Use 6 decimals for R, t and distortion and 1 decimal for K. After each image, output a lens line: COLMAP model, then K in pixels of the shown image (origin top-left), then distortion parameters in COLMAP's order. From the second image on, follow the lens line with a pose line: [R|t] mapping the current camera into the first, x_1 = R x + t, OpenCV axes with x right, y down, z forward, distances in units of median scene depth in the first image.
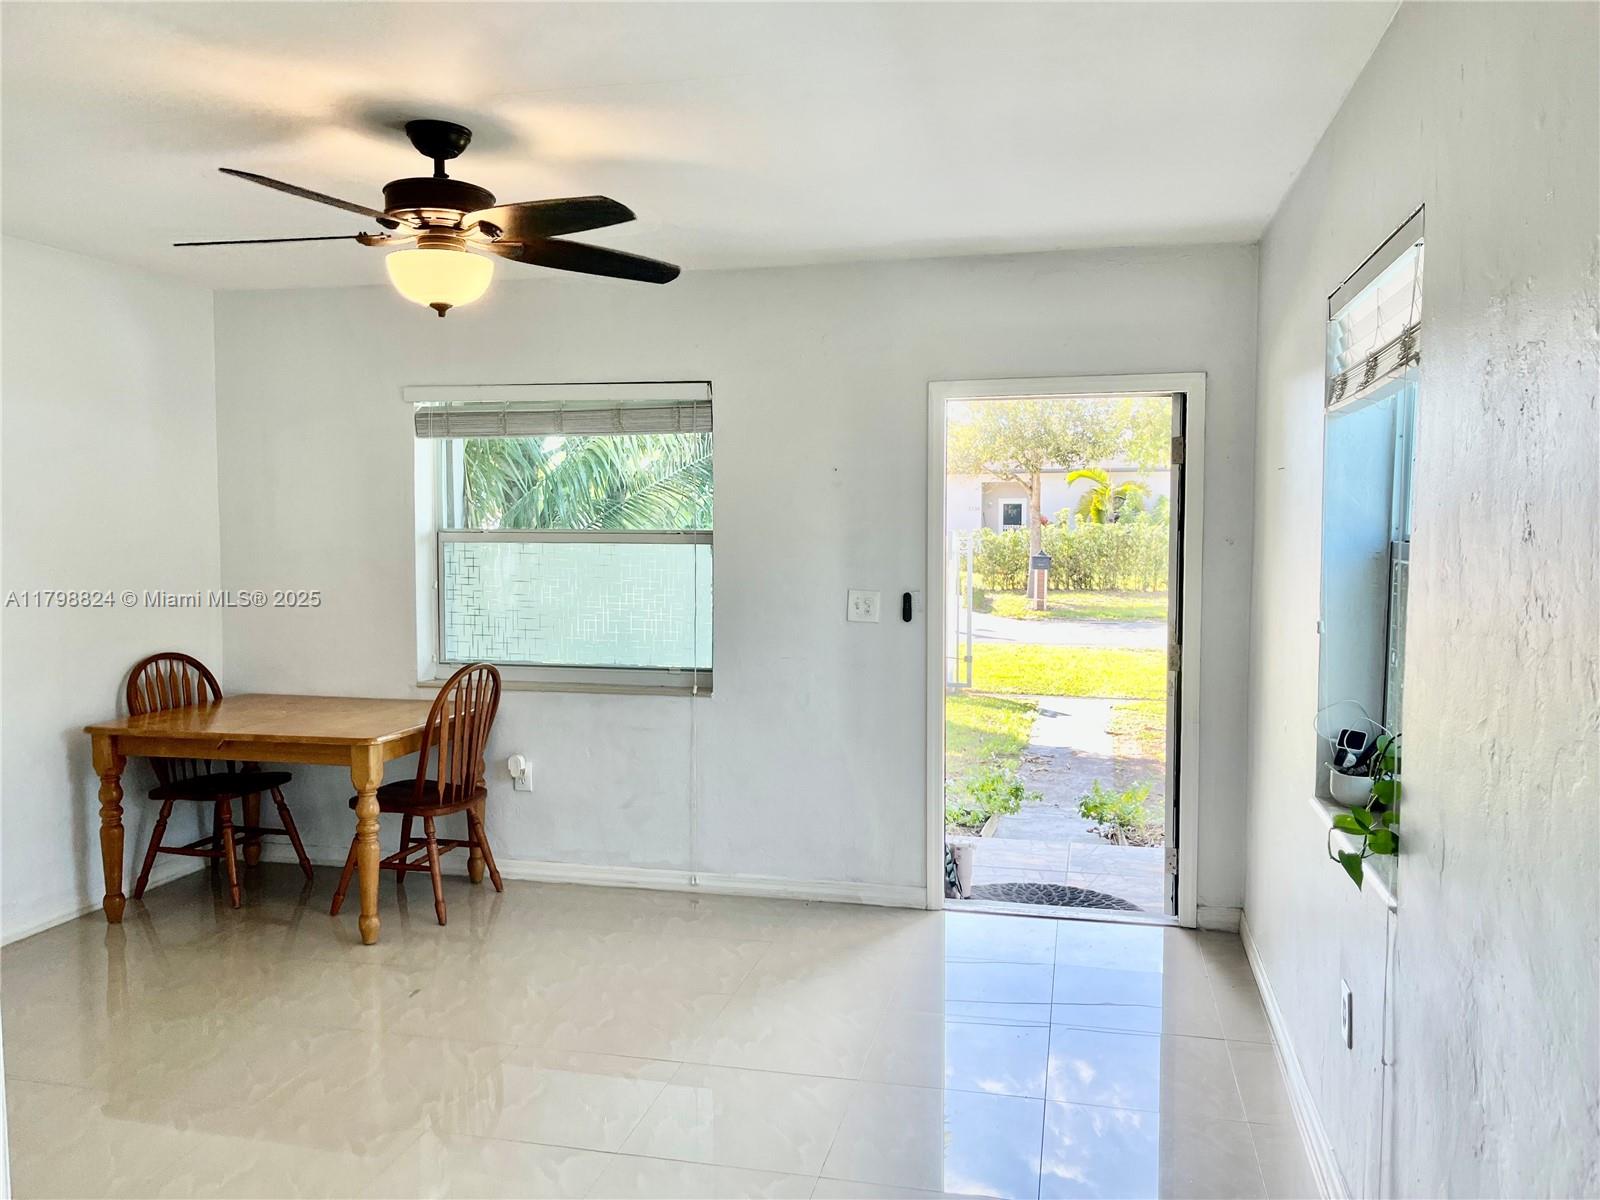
lens RADIAL K [[1219.3, 0, 806.3], [0, 1219.3, 595.5], [0, 0, 1]] dist [0.037702, -0.020516]
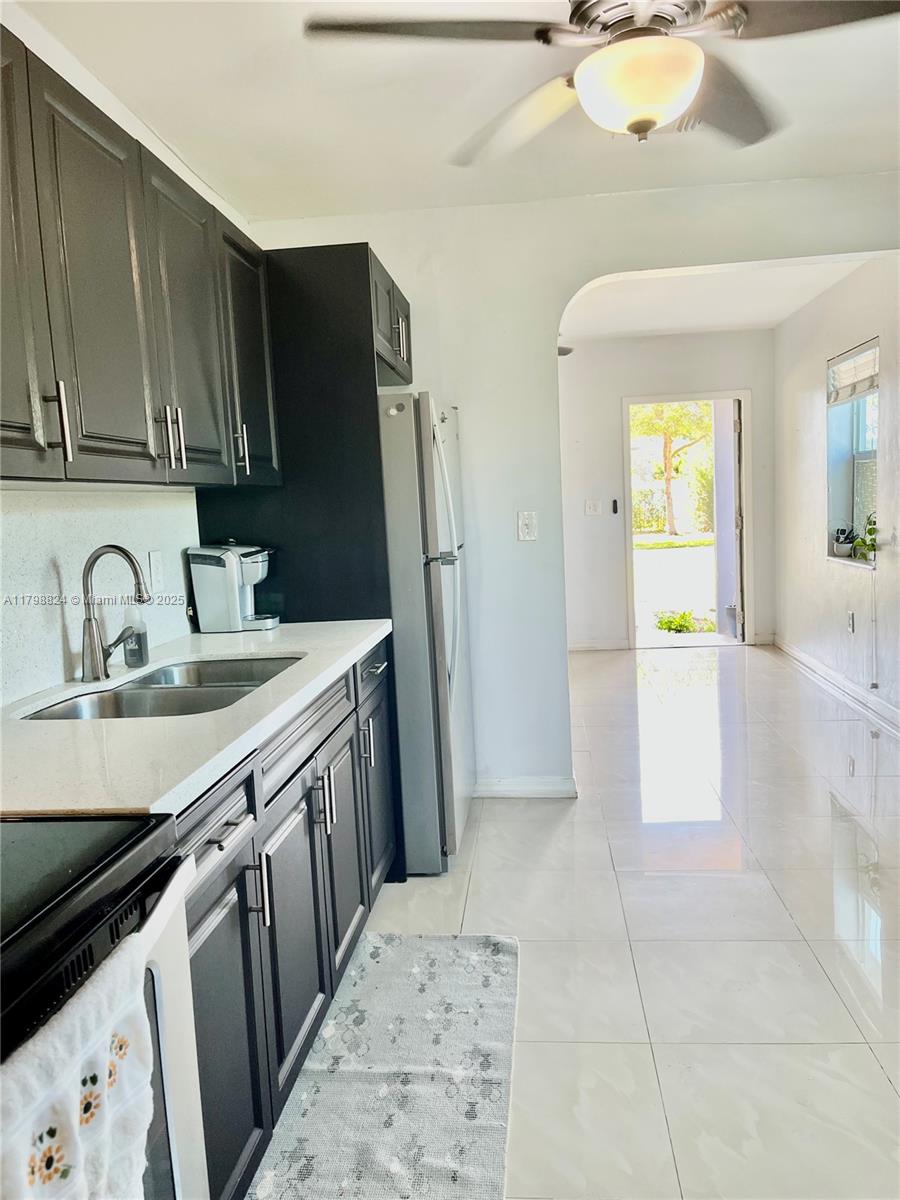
lens RADIAL K [[914.5, 0, 461.9], [0, 914.5, 598.6], [0, 0, 1]] dist [0.037702, -0.020516]
pose [[0.988775, -0.063579, 0.135209, -0.525012], [0.057318, 0.997118, 0.049708, 0.096989], [-0.137980, -0.041400, 0.989569, -0.693789]]
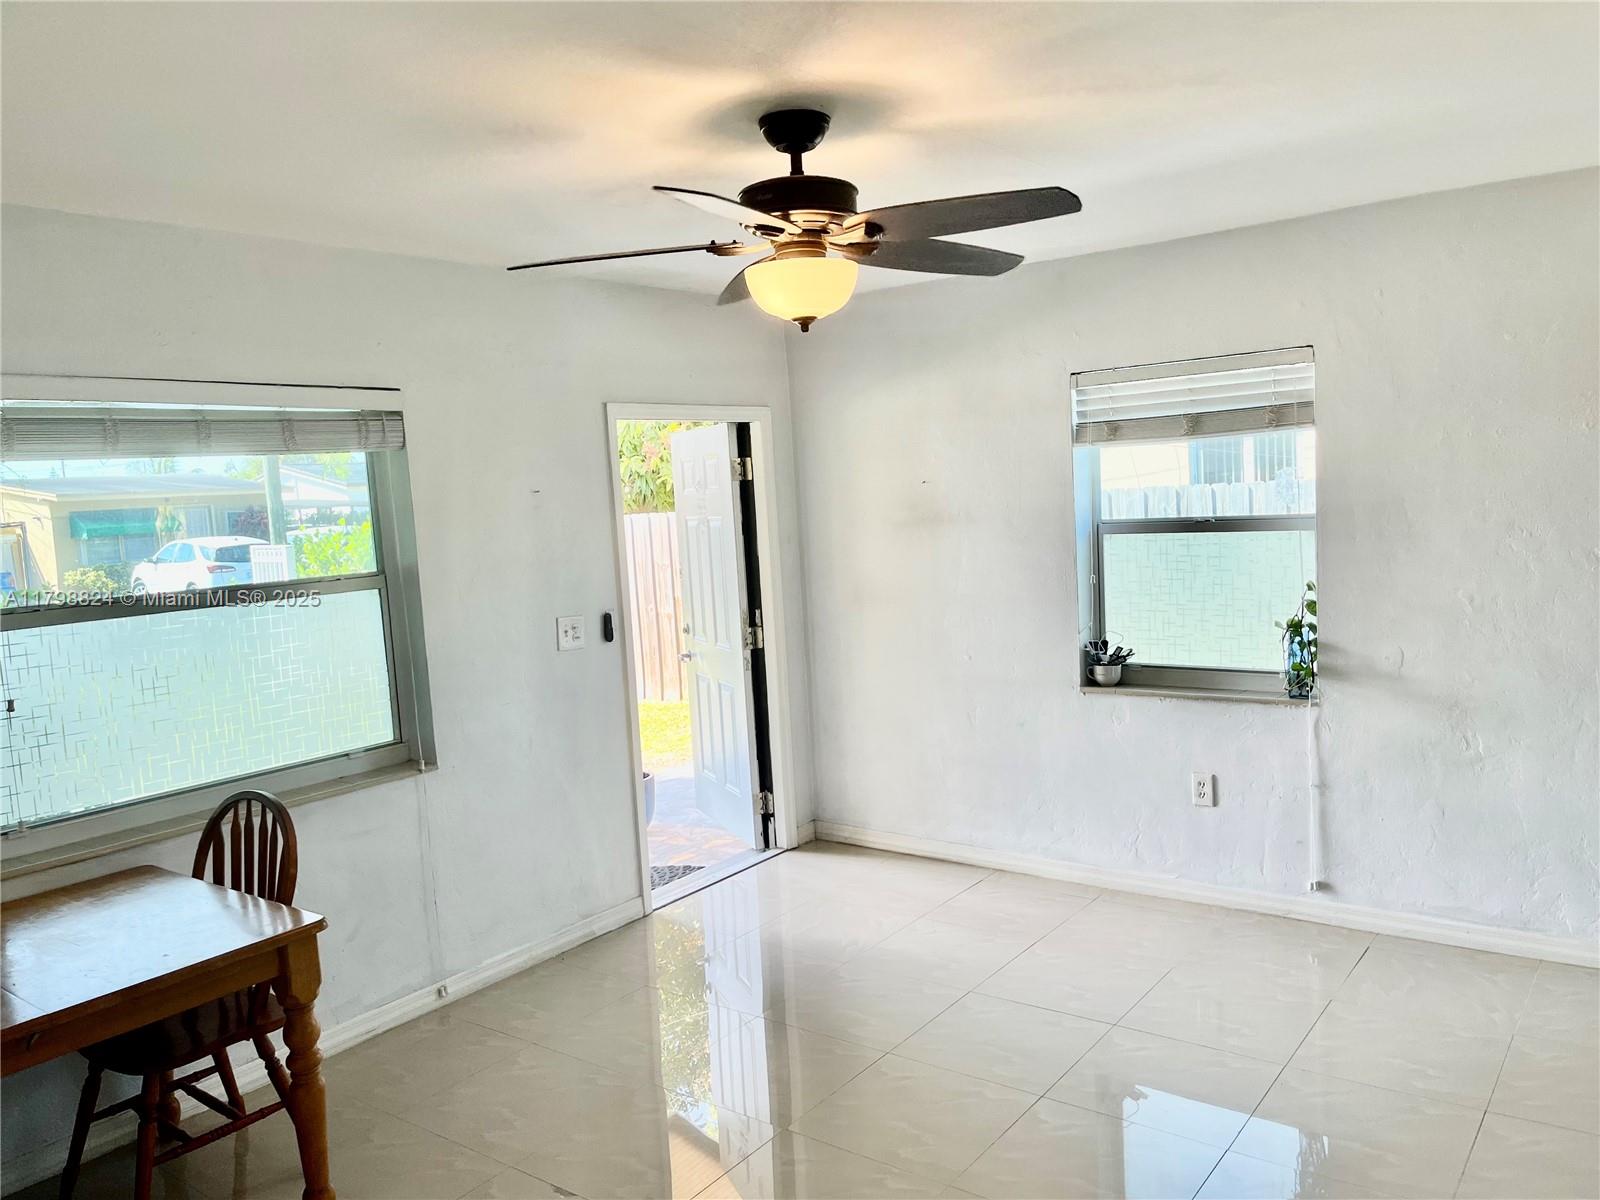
lens RADIAL K [[1219.3, 0, 829.6], [0, 1219.3, 601.4], [0, 0, 1]] dist [0.037702, -0.020516]
pose [[0.387664, -0.108671, 0.915373, -0.996861], [0.108584, 0.991497, 0.071723, -0.083148], [-0.915383, 0.071590, 0.396168, 0.567228]]
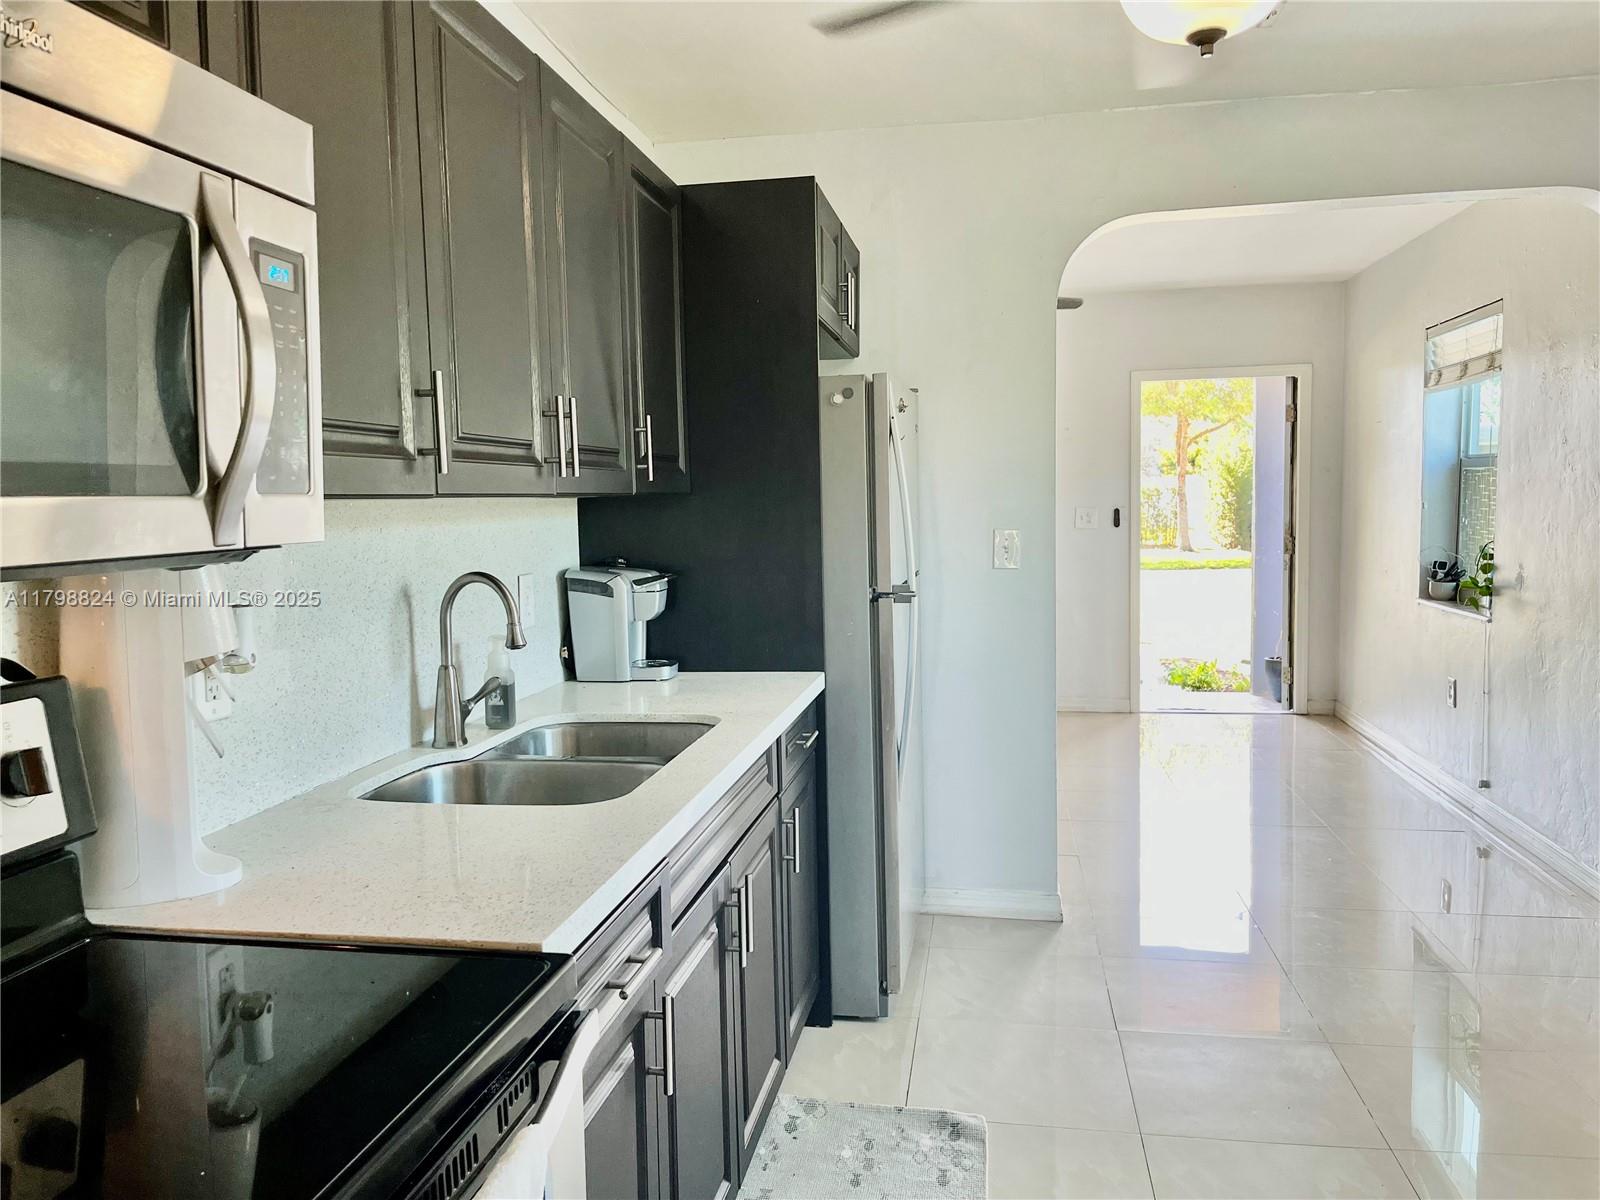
lens RADIAL K [[1219.3, 0, 790.9], [0, 1219.3, 595.3], [0, 0, 1]] dist [0.037702, -0.020516]
pose [[0.998238, -0.024772, 0.053918, -0.543694], [0.023528, 0.999445, 0.023583, 0.080421], [-0.054473, -0.022273, 0.998267, -0.690407]]
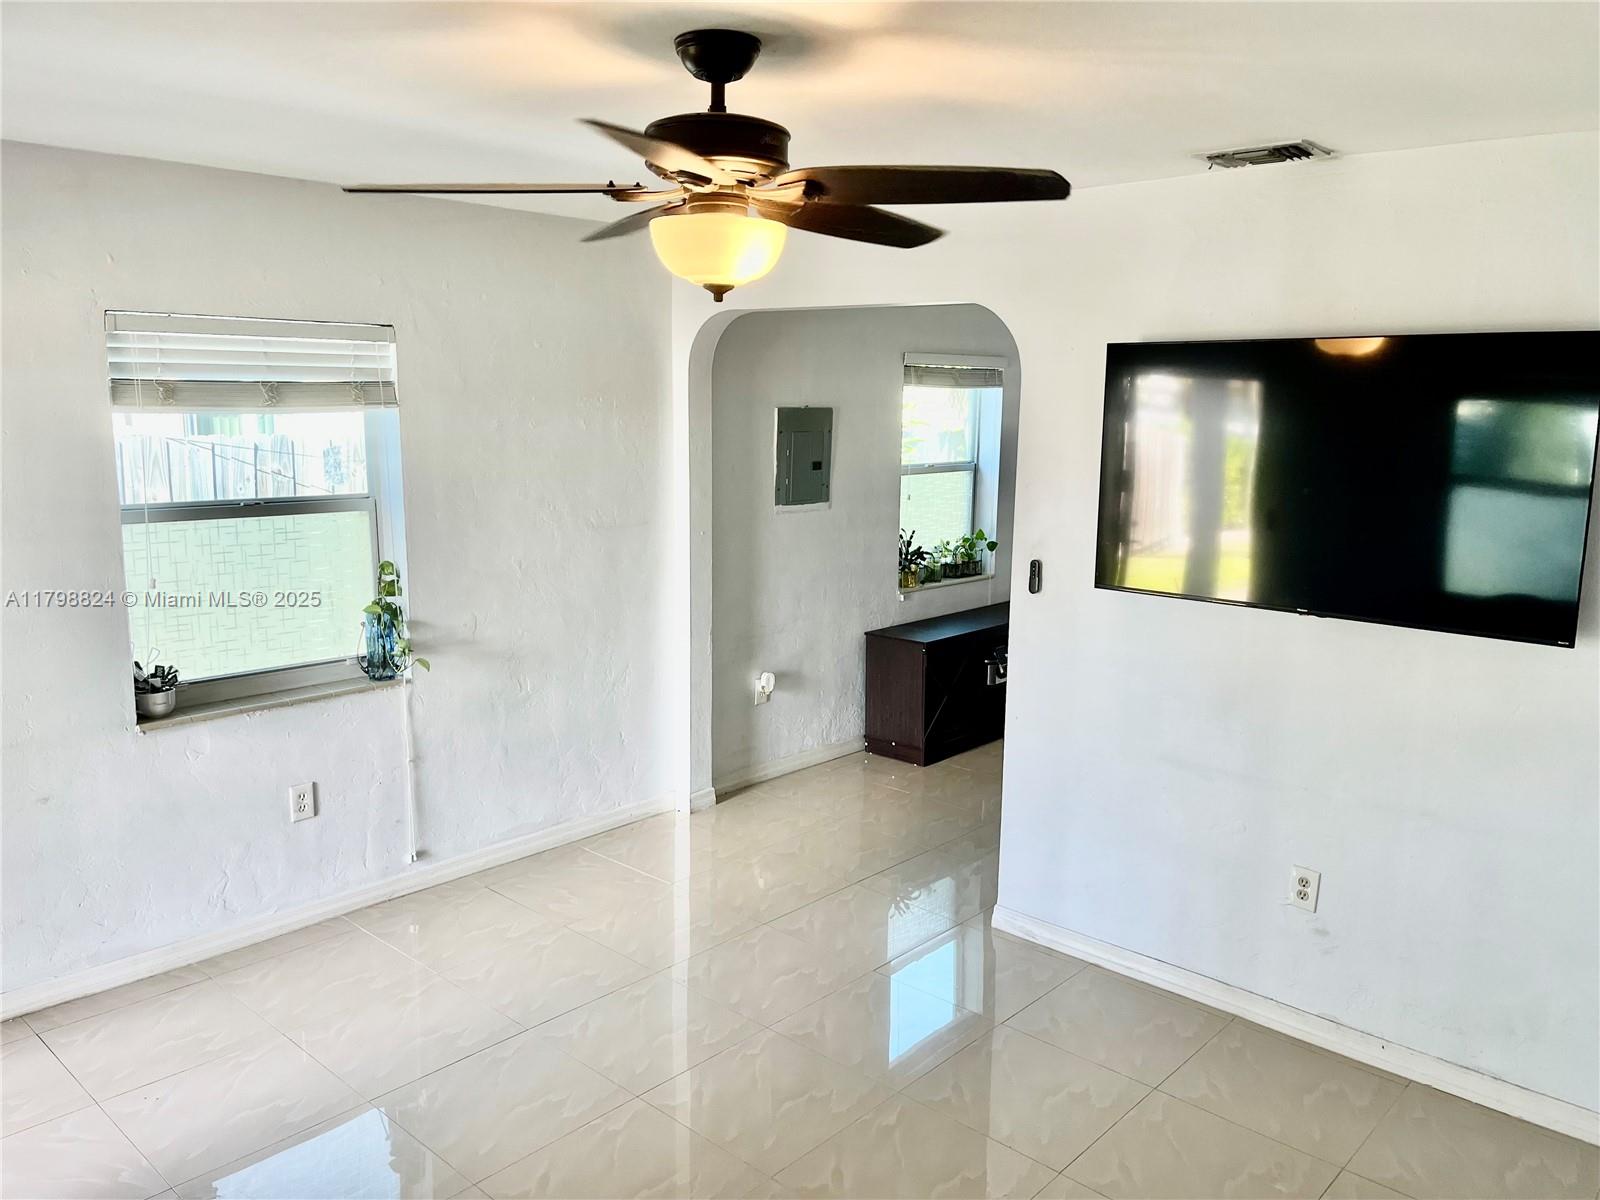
lens RADIAL K [[1219.3, 0, 799.4], [0, 1219.3, 603.6], [0, 0, 1]] dist [0.037702, -0.020516]
pose [[-0.873230, -0.095907, 0.477777, -0.635262], [0.013567, 0.975277, 0.220569, -0.186612], [-0.487120, 0.199090, -0.850340, 1.459986]]
